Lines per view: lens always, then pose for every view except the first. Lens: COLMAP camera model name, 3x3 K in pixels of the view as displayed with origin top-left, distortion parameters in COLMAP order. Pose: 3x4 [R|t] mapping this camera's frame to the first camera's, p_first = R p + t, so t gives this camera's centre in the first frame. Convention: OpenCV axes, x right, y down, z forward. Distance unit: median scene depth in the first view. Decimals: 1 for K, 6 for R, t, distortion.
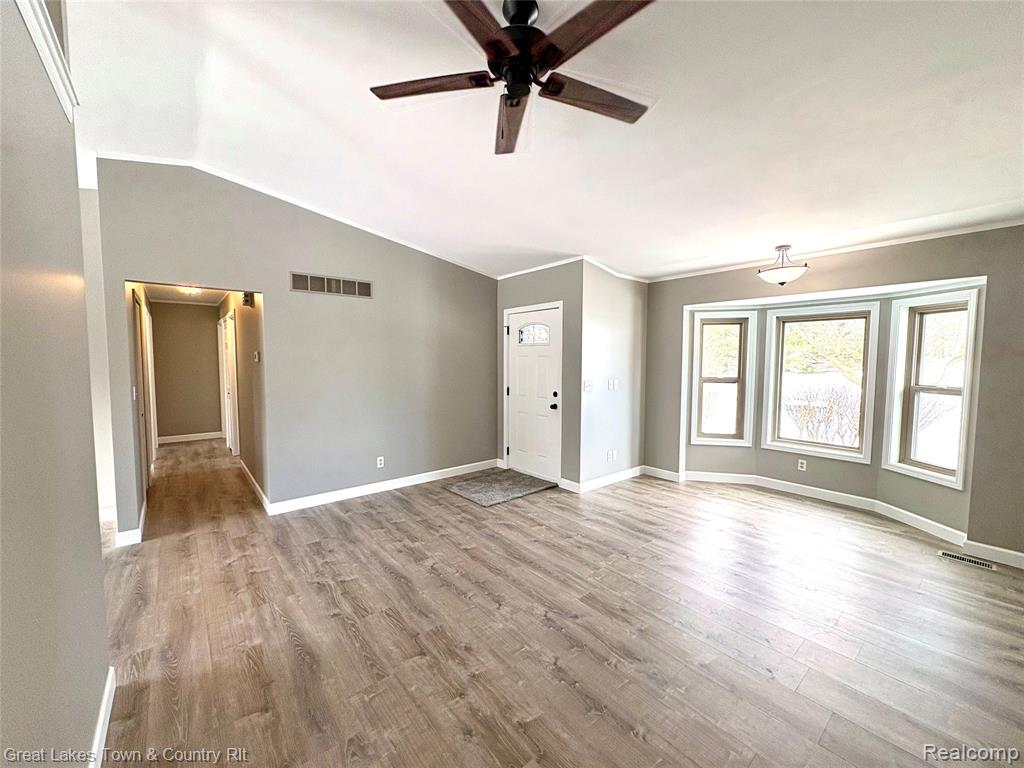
lens RADIAL K [[406.2, 0, 514.8], [0, 406.2, 383.2], [0, 0, 1]] dist [-0.001223, 0.000075]
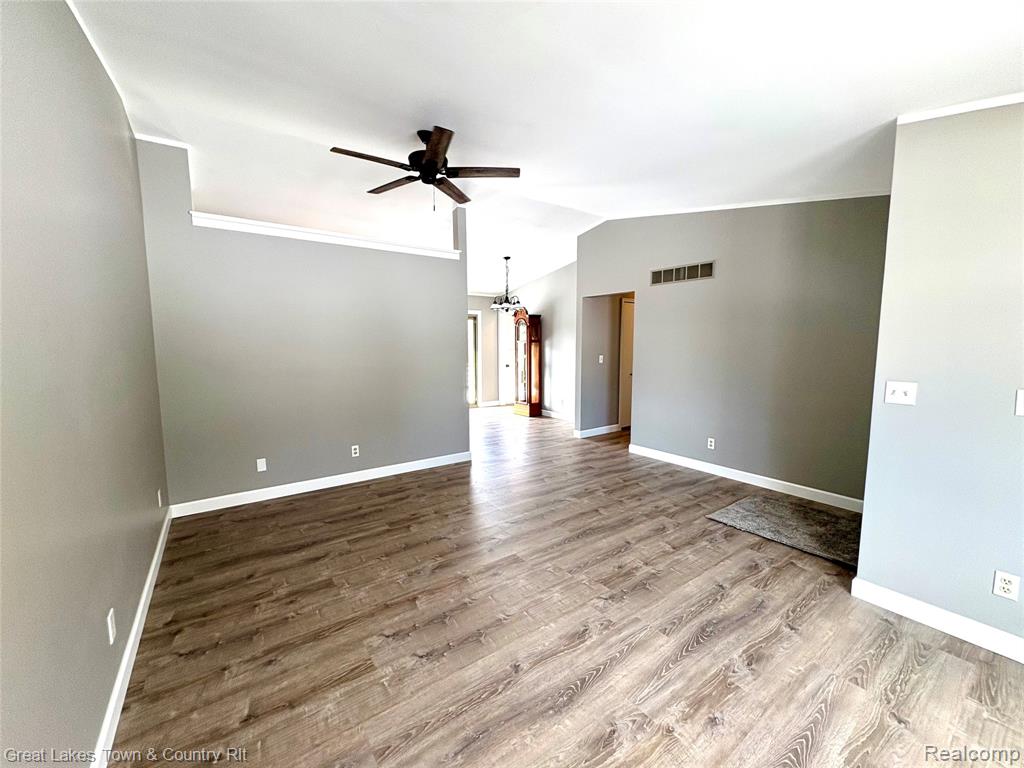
lens RADIAL K [[406.2, 0, 515.1], [0, 406.2, 389.8], [0, 0, 1]] dist [-0.001223, 0.000075]
pose [[-0.065593, 0.117619, -0.990890, 0.799177], [-0.059606, 0.990794, 0.121553, -0.033758], [0.996065, 0.067036, -0.057978, 0.683570]]
